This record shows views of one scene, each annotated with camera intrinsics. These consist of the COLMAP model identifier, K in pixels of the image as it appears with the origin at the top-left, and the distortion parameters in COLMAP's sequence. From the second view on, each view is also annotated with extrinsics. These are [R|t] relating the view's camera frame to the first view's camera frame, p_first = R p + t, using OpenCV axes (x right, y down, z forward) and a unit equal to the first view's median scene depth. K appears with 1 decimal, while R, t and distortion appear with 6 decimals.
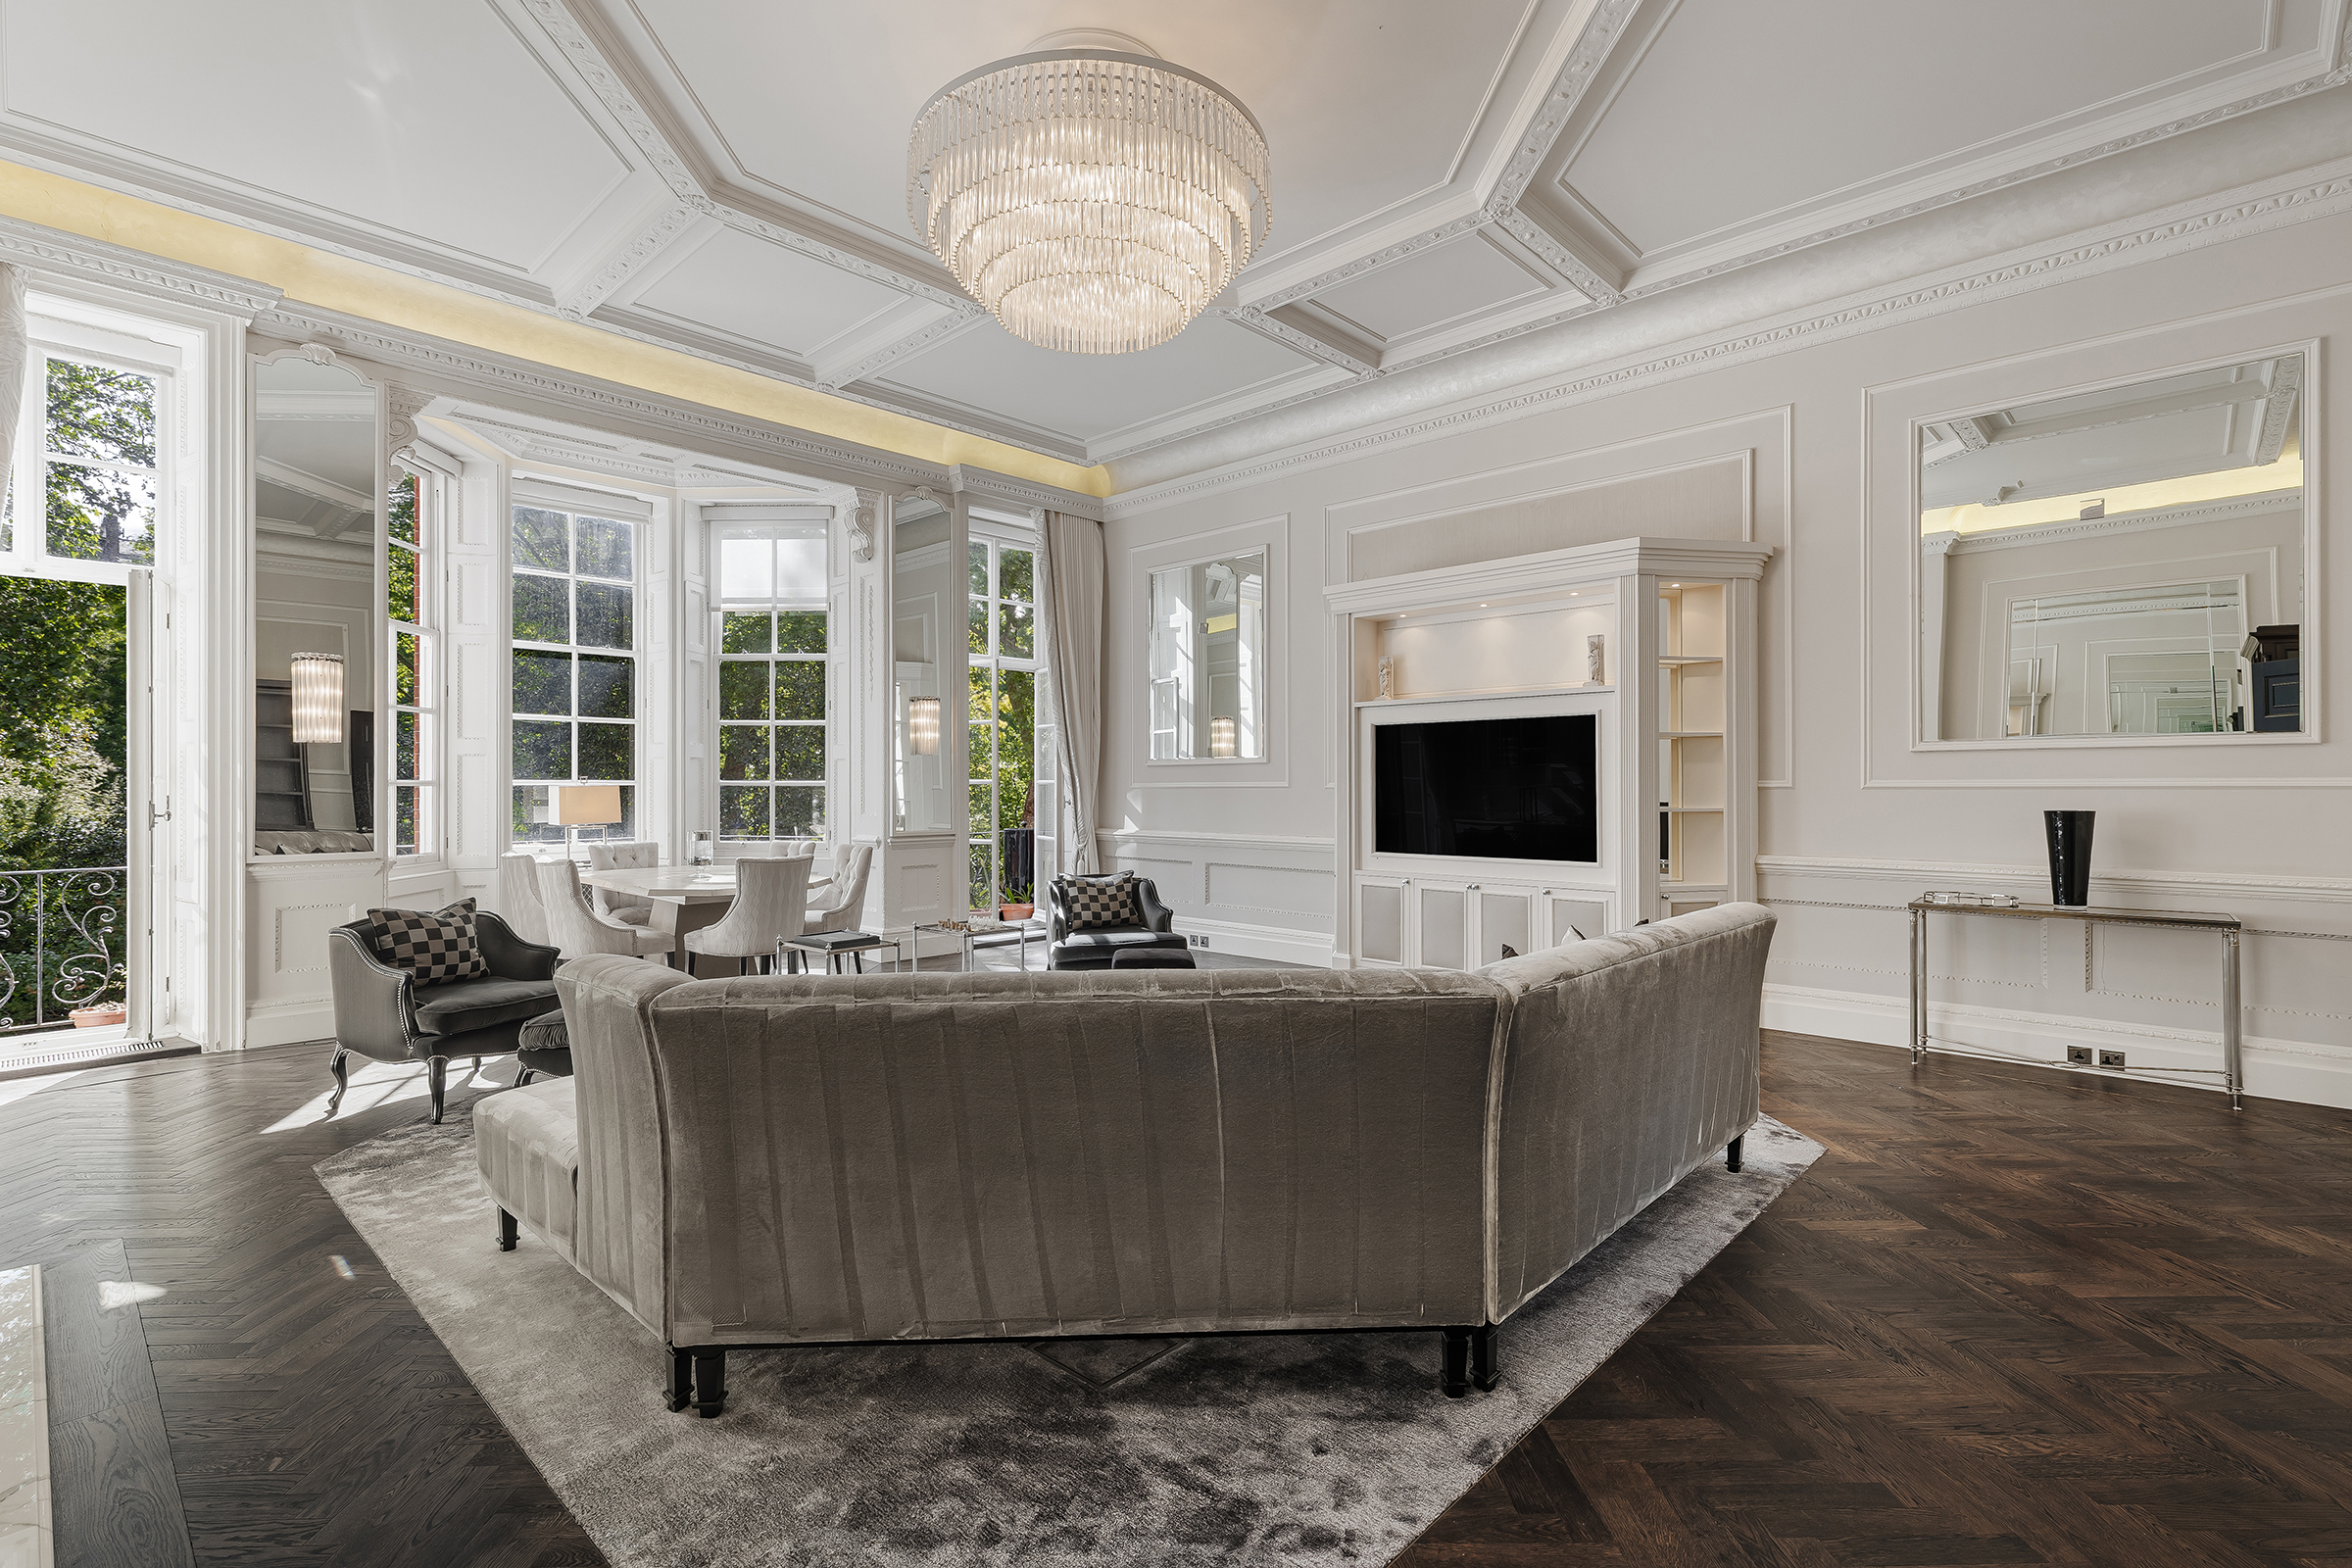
lens RADIAL K [[1073.4, 0, 1165.7], [0, 1073.4, 779.6], [0, 0, 1]] dist [-0.000078, 0.000251]
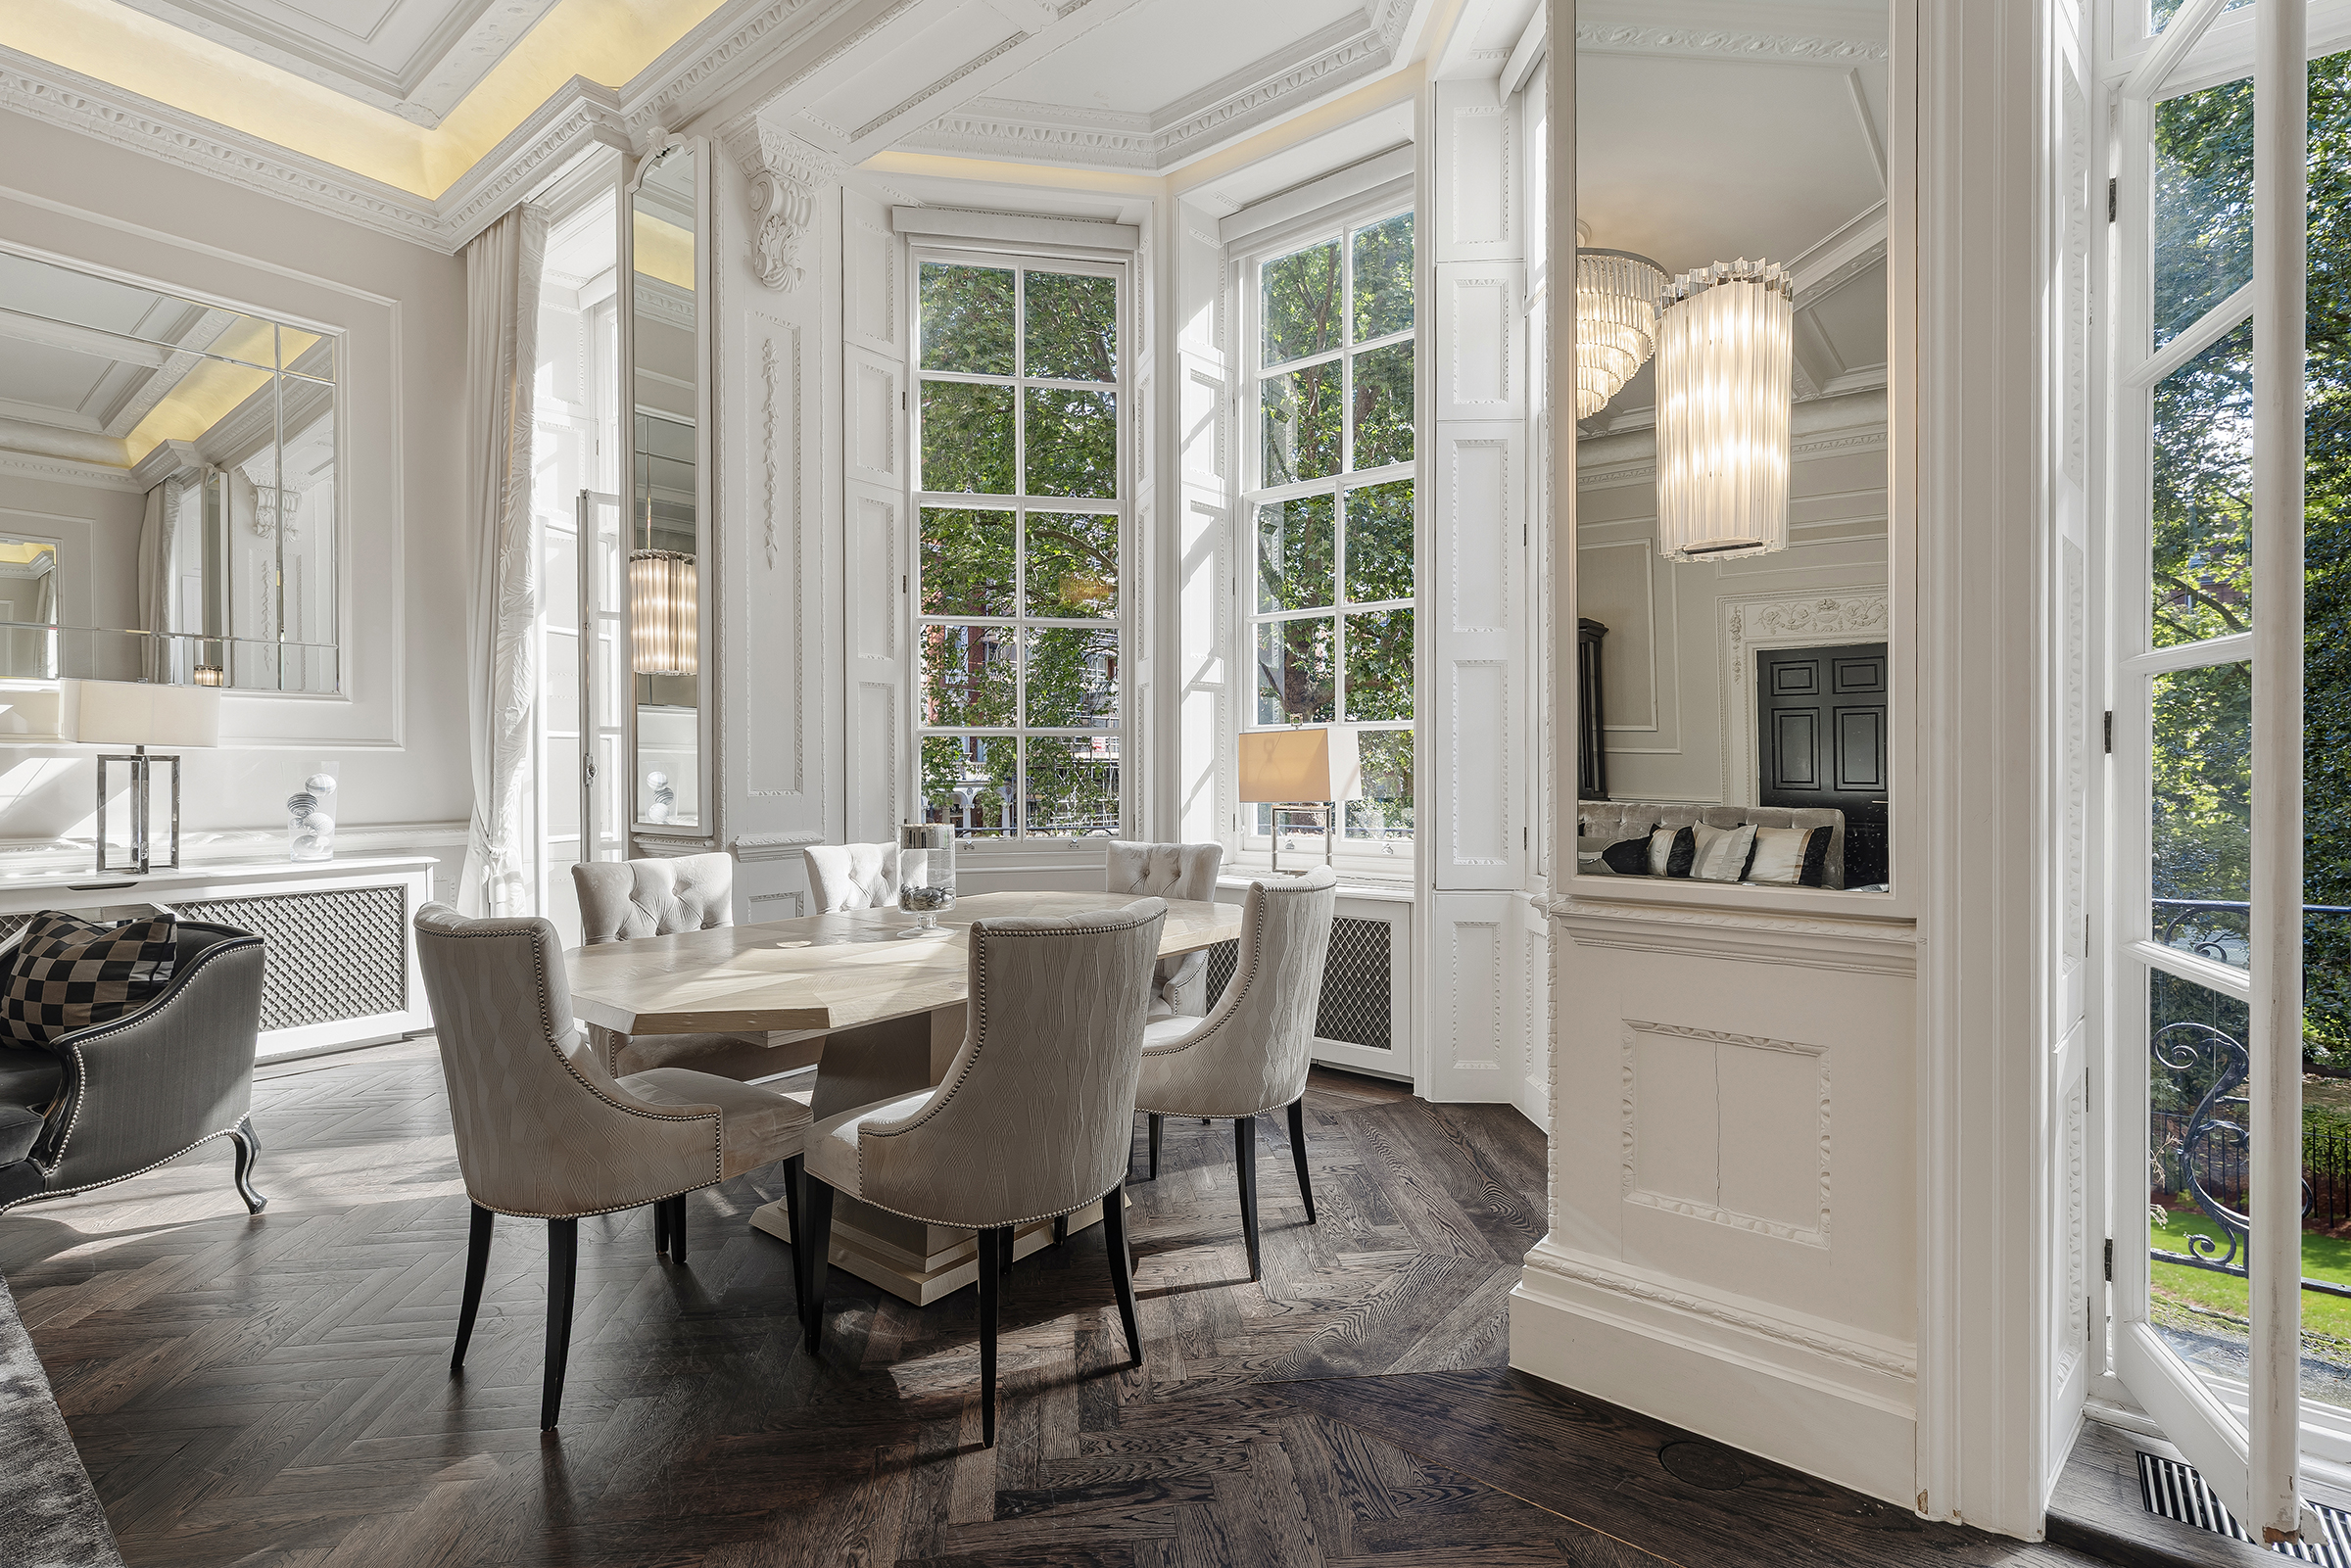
lens RADIAL K [[1084.8, 0, 1172.3], [0, 1084.8, 775.4], [0, 0, 1]] dist [0.008326, 0.000653]
pose [[0.096618, 0.009013, -0.995281, -0.010132], [0.011638, 0.999880, 0.010184, 0.024565], [0.995253, -0.012567, 0.096502, 1.008725]]
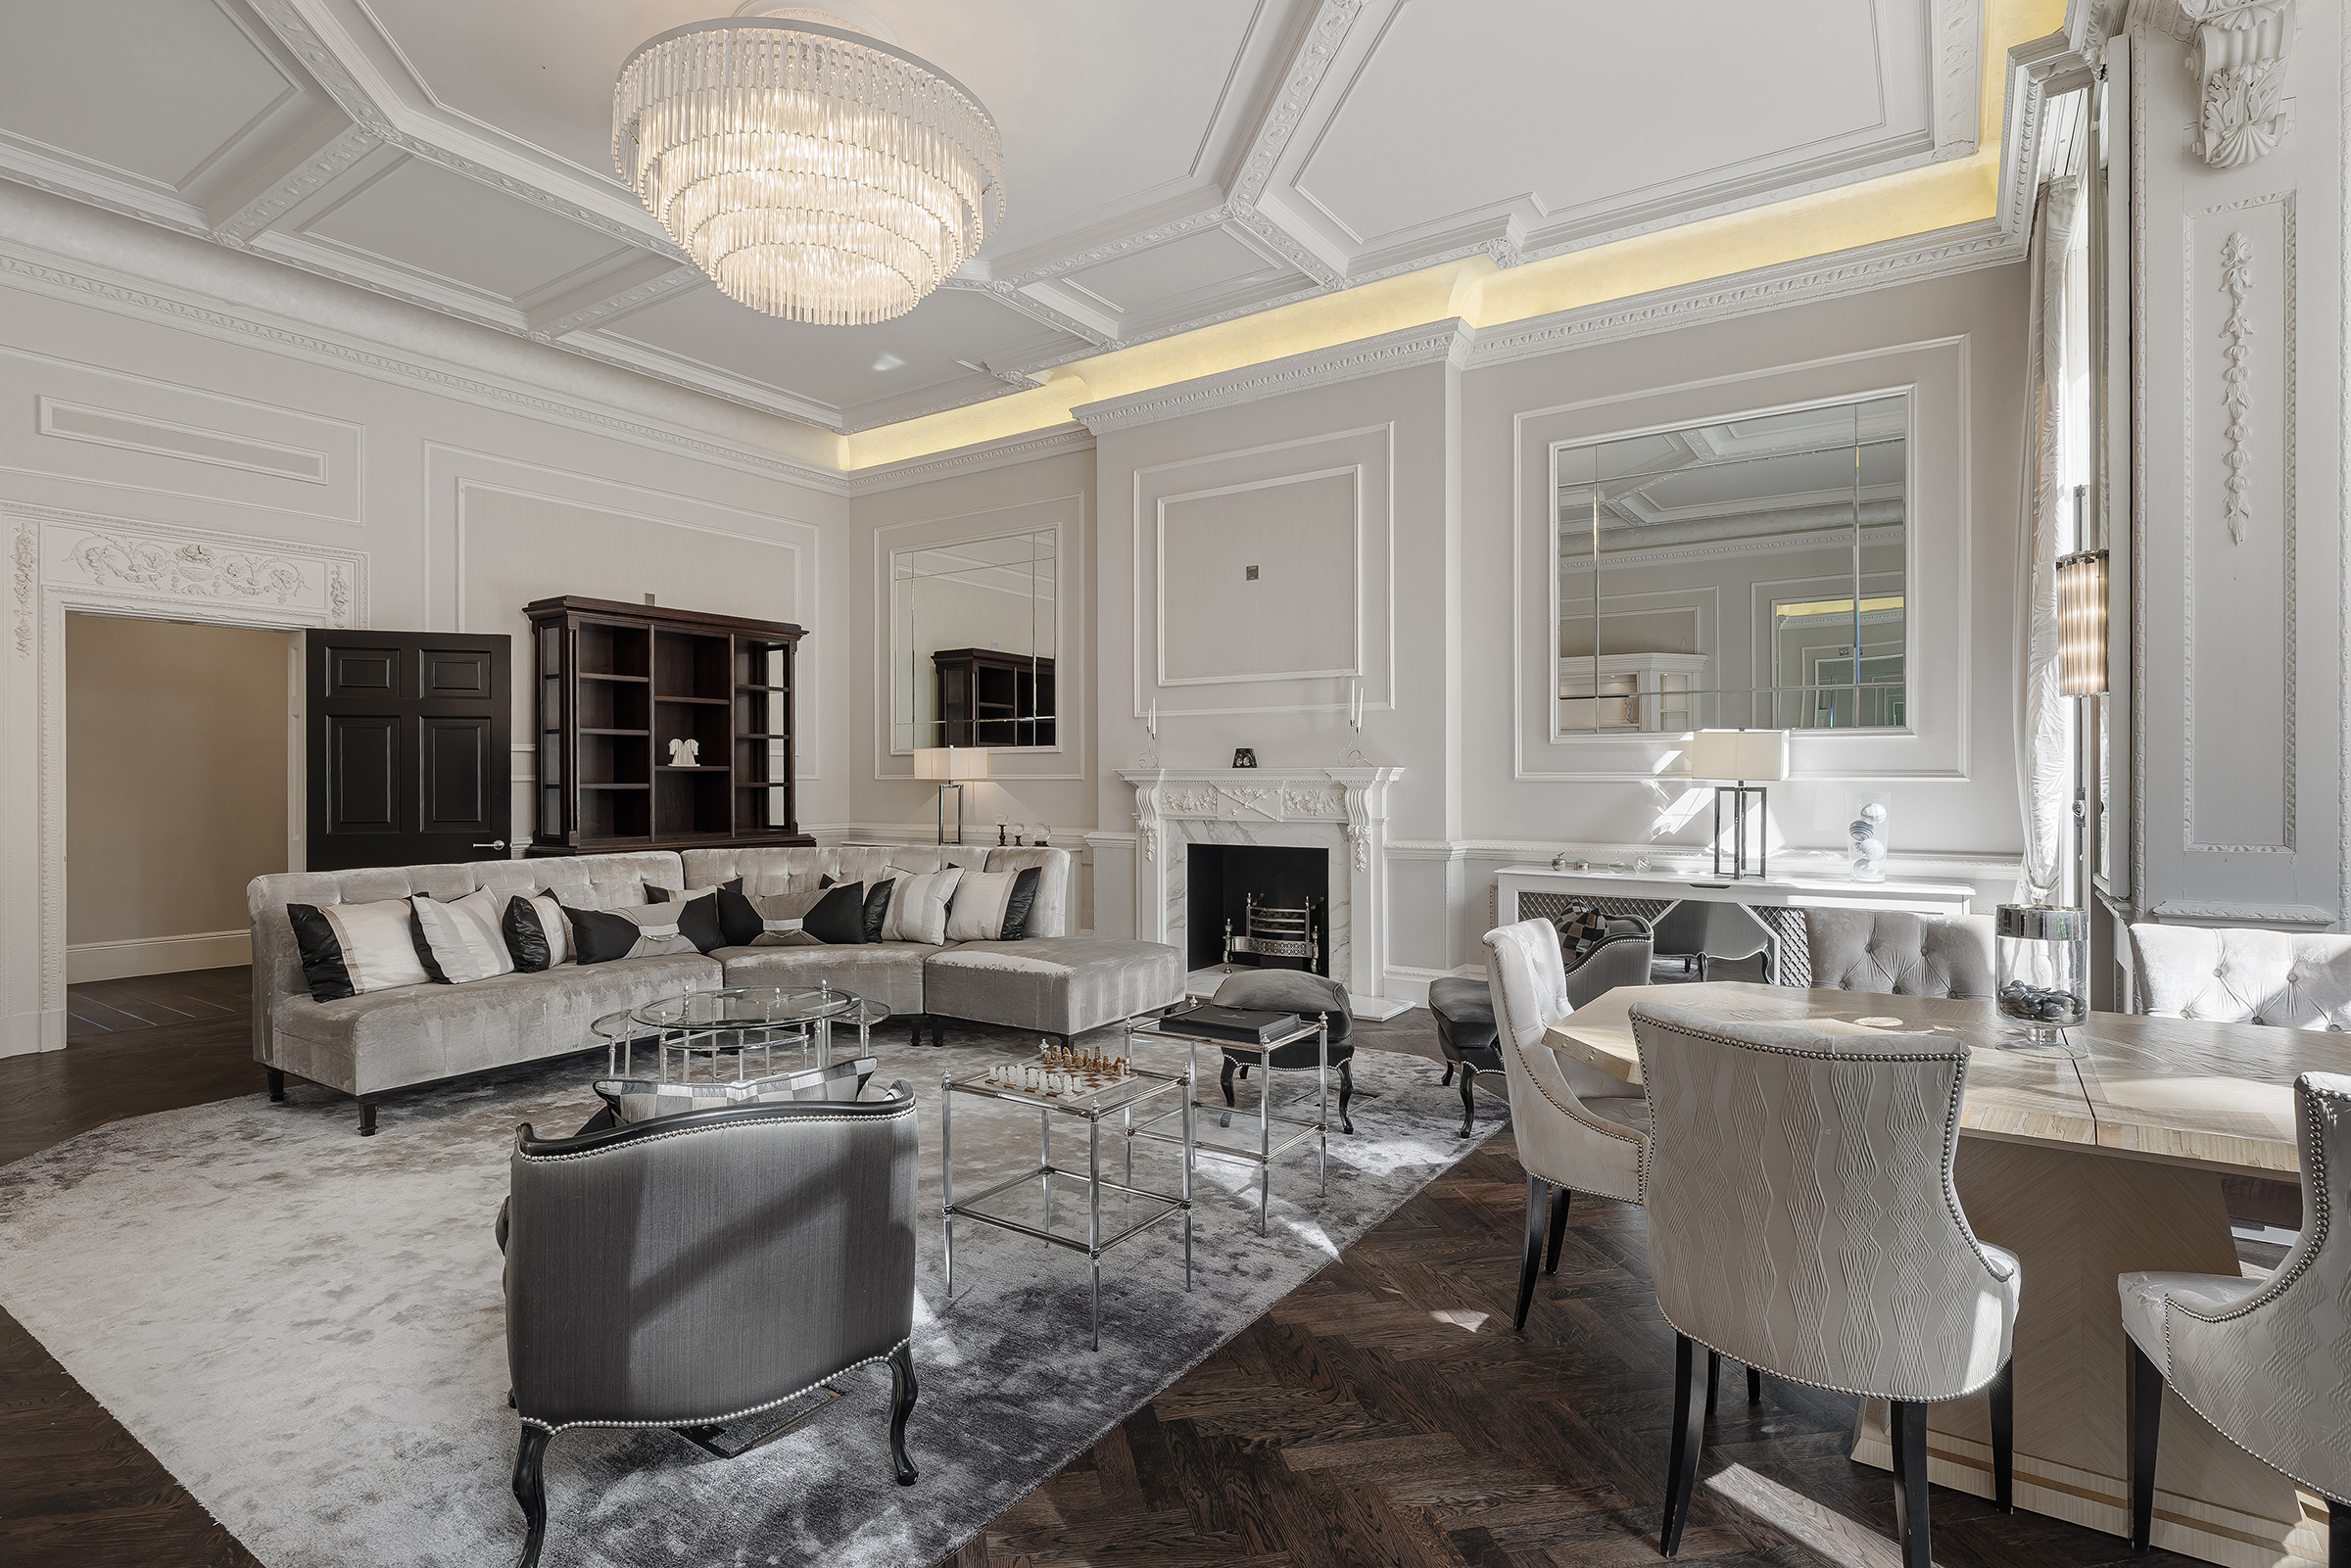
lens RADIAL K [[1177.7, 0, 1175.5], [0, 1177.7, 784.0], [0, 0, 1]] dist [0.001177, -0.000280]
pose [[-0.983856, 0.004693, -0.178898, -0.118508], [0.004974, 0.999987, -0.001126, 0.010187], [0.178890, -0.001998, -0.983867, 1.242331]]
